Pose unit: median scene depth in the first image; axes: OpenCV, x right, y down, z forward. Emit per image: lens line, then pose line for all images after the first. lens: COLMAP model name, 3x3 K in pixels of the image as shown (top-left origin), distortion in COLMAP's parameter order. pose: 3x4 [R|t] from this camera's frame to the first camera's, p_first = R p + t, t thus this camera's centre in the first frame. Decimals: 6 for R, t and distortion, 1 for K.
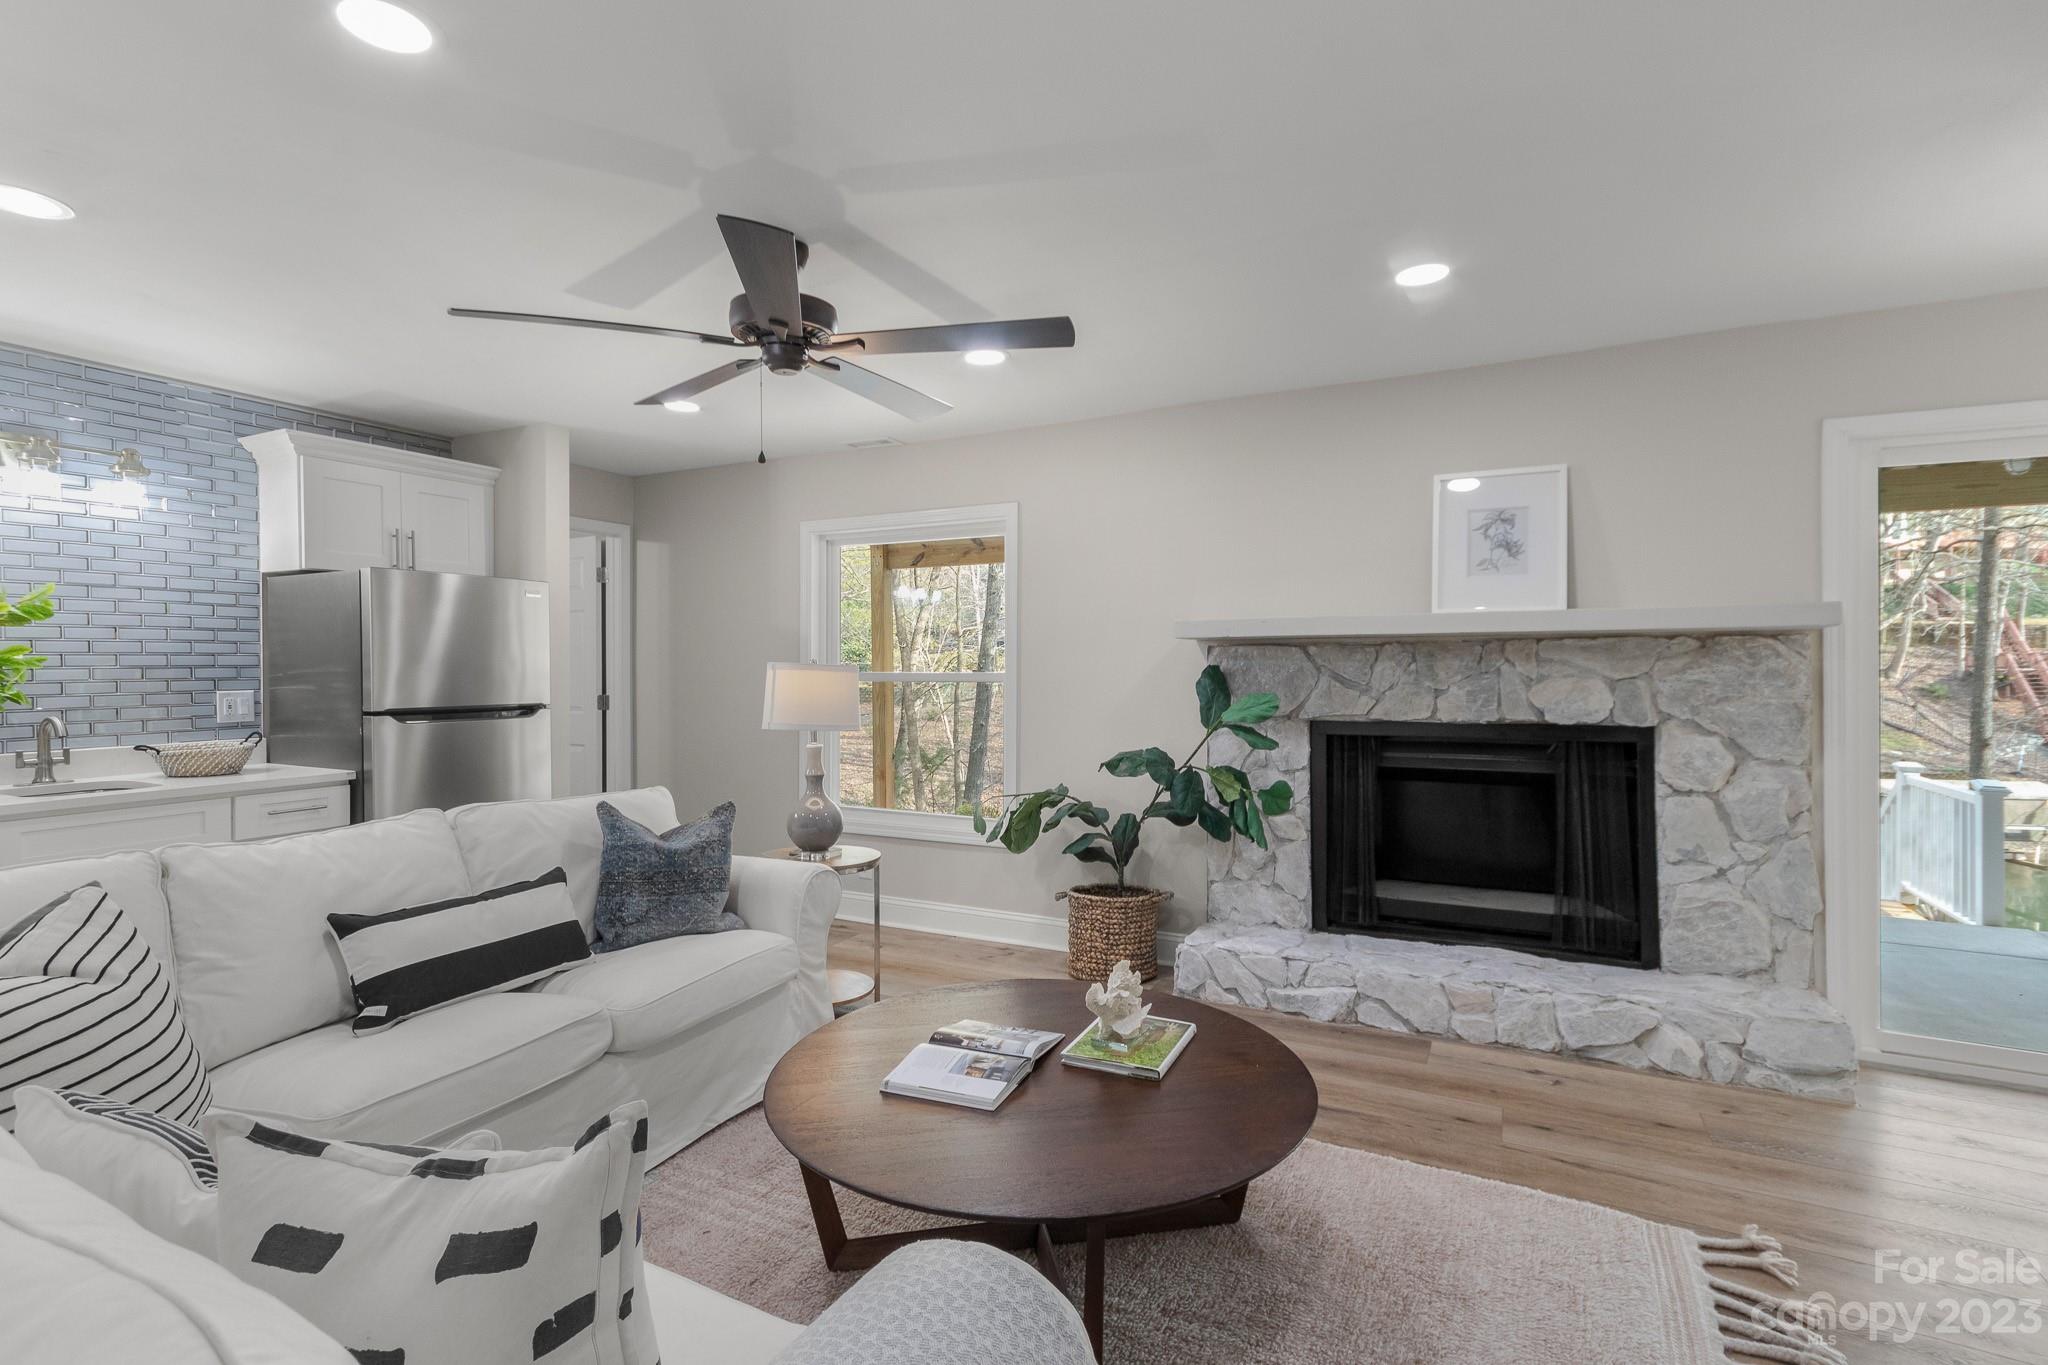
lens RADIAL K [[956.4, 0, 1011.3], [0, 956.4, 643.7], [0, 0, 1]] dist [0.011728, -0.000429]
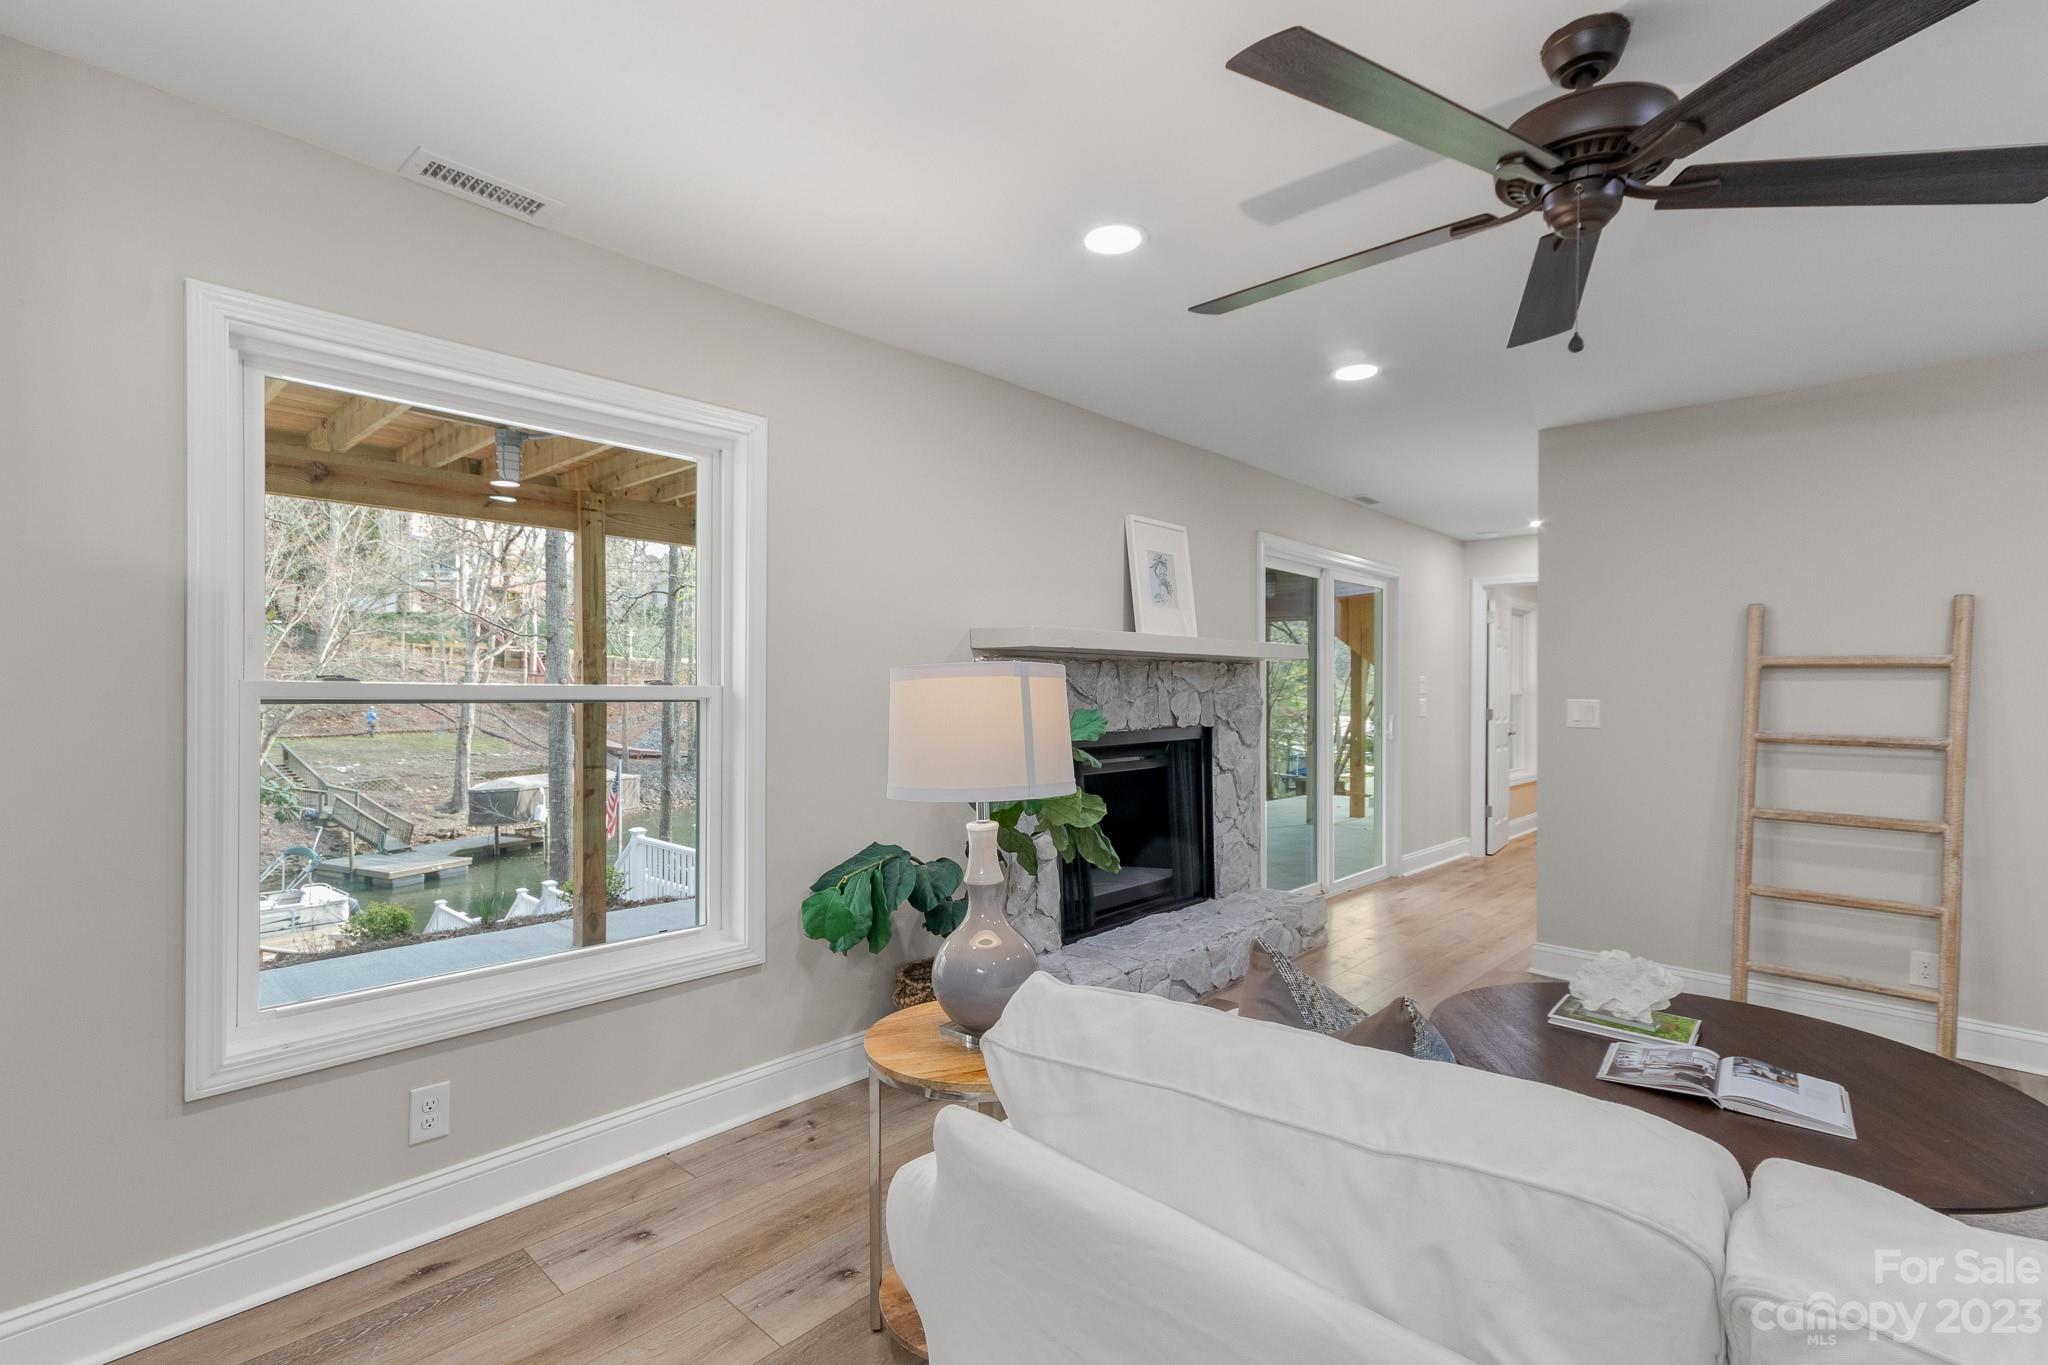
lens RADIAL K [[956.4, 0, 1022.3], [0, 956.4, 678.8], [0, 0, 1]] dist [0.011728, -0.000429]
pose [[0.250359, 0.009836, 0.968103, -0.702199], [-0.030033, 0.999546, -0.002389, 0.026642], [-0.967687, -0.028477, 0.250541, 0.856197]]
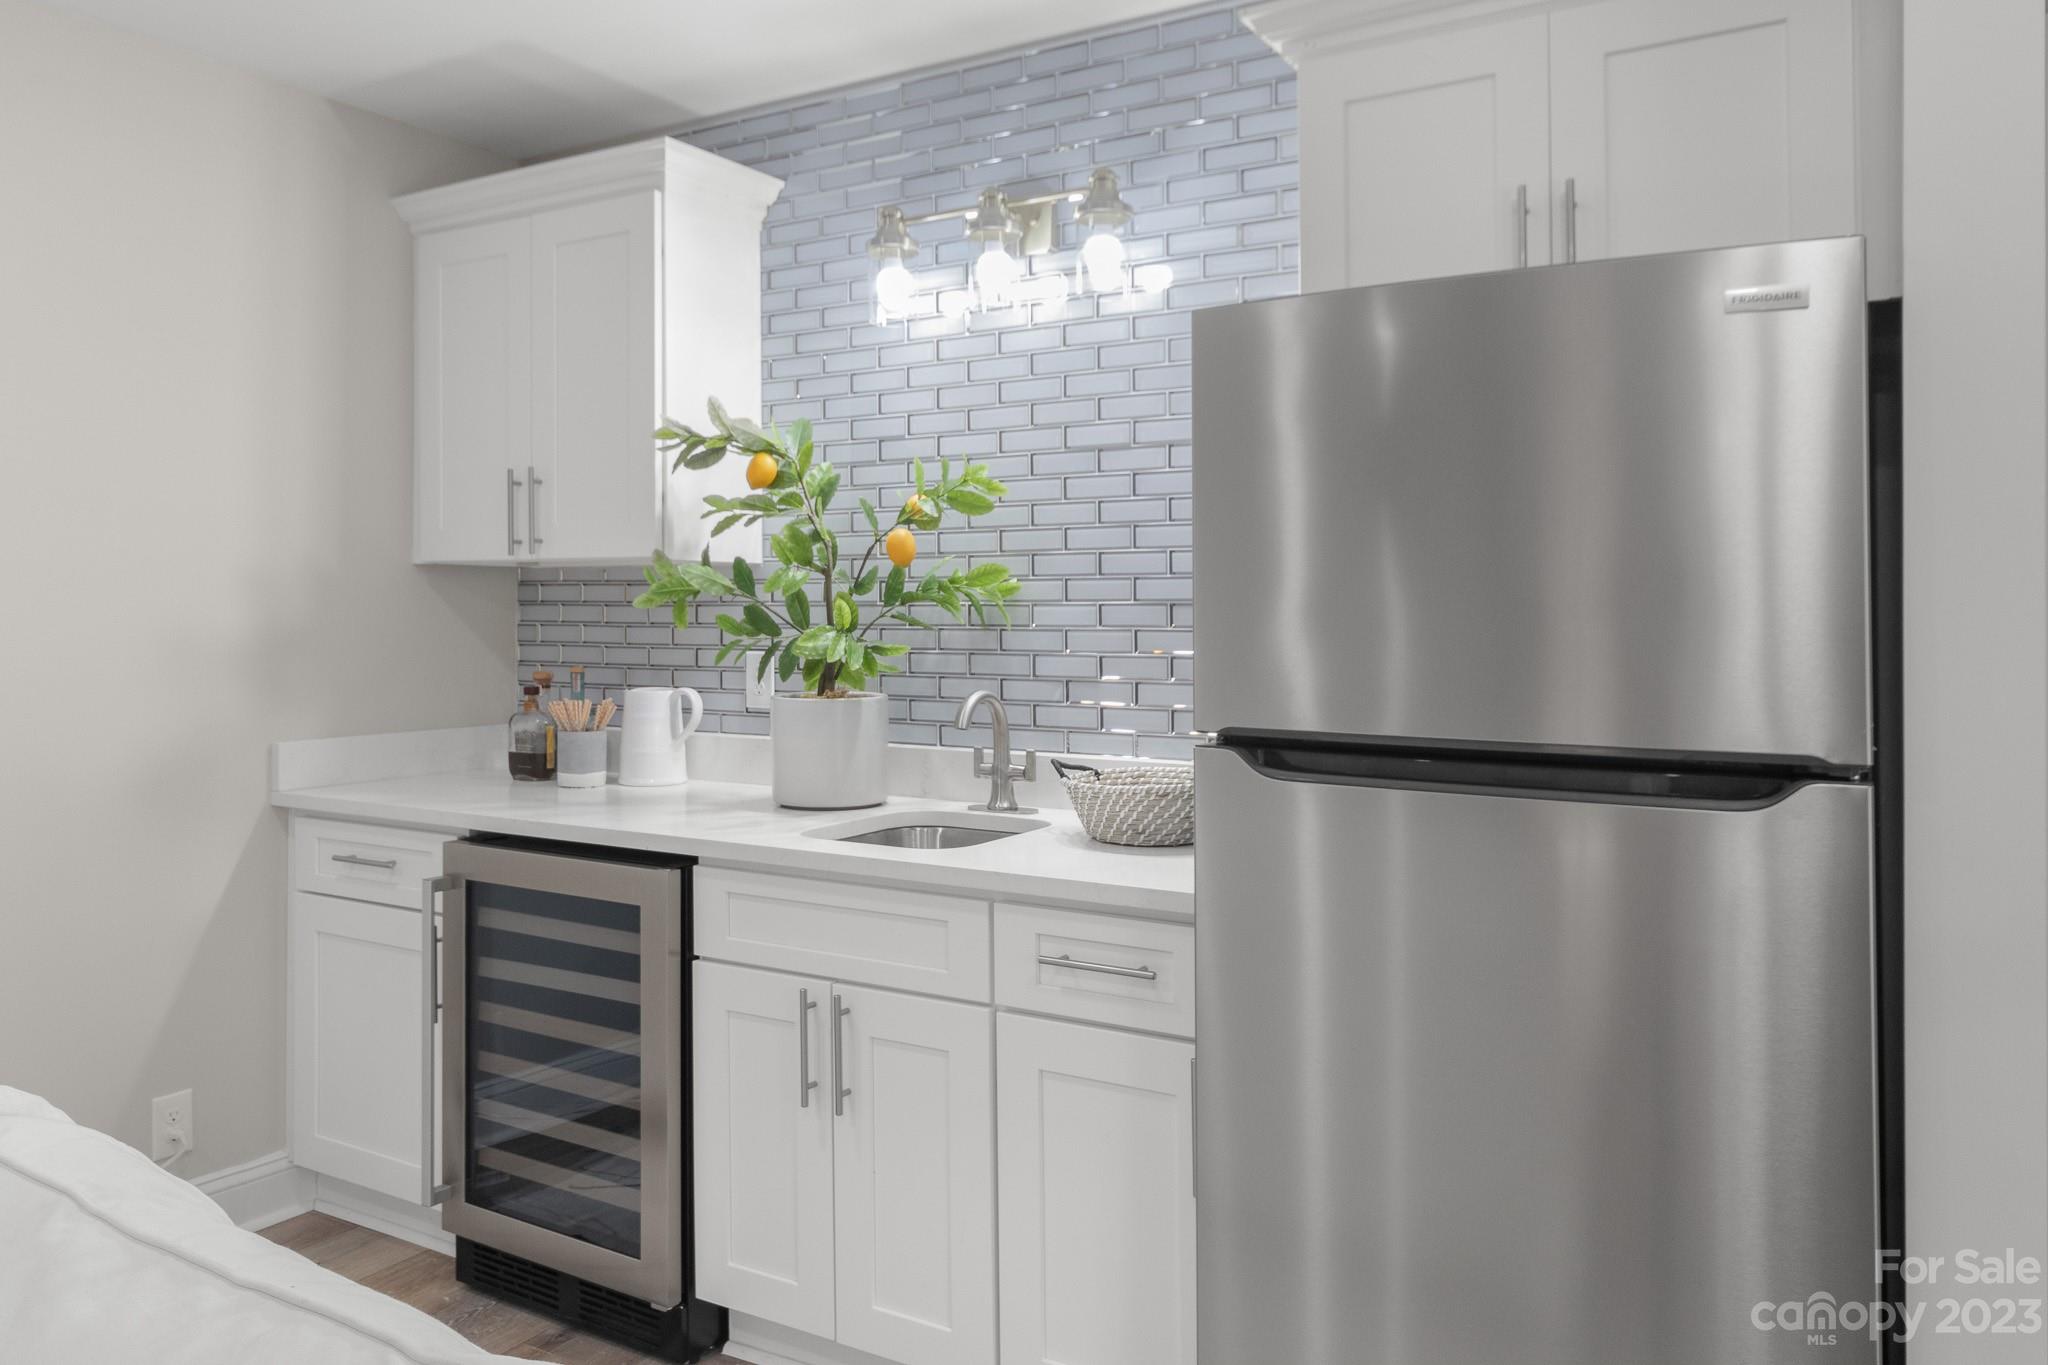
lens RADIAL K [[1465.5, 0, 1015.7], [0, 1465.5, 607.8], [0, 0, 1]] dist [-0.006749, -0.002629]
pose [[-0.031070, 0.003492, -0.999511, -0.149264], [0.019319, 0.999809, 0.002893, 0.024634], [0.999330, -0.019219, -0.031132, 0.999238]]
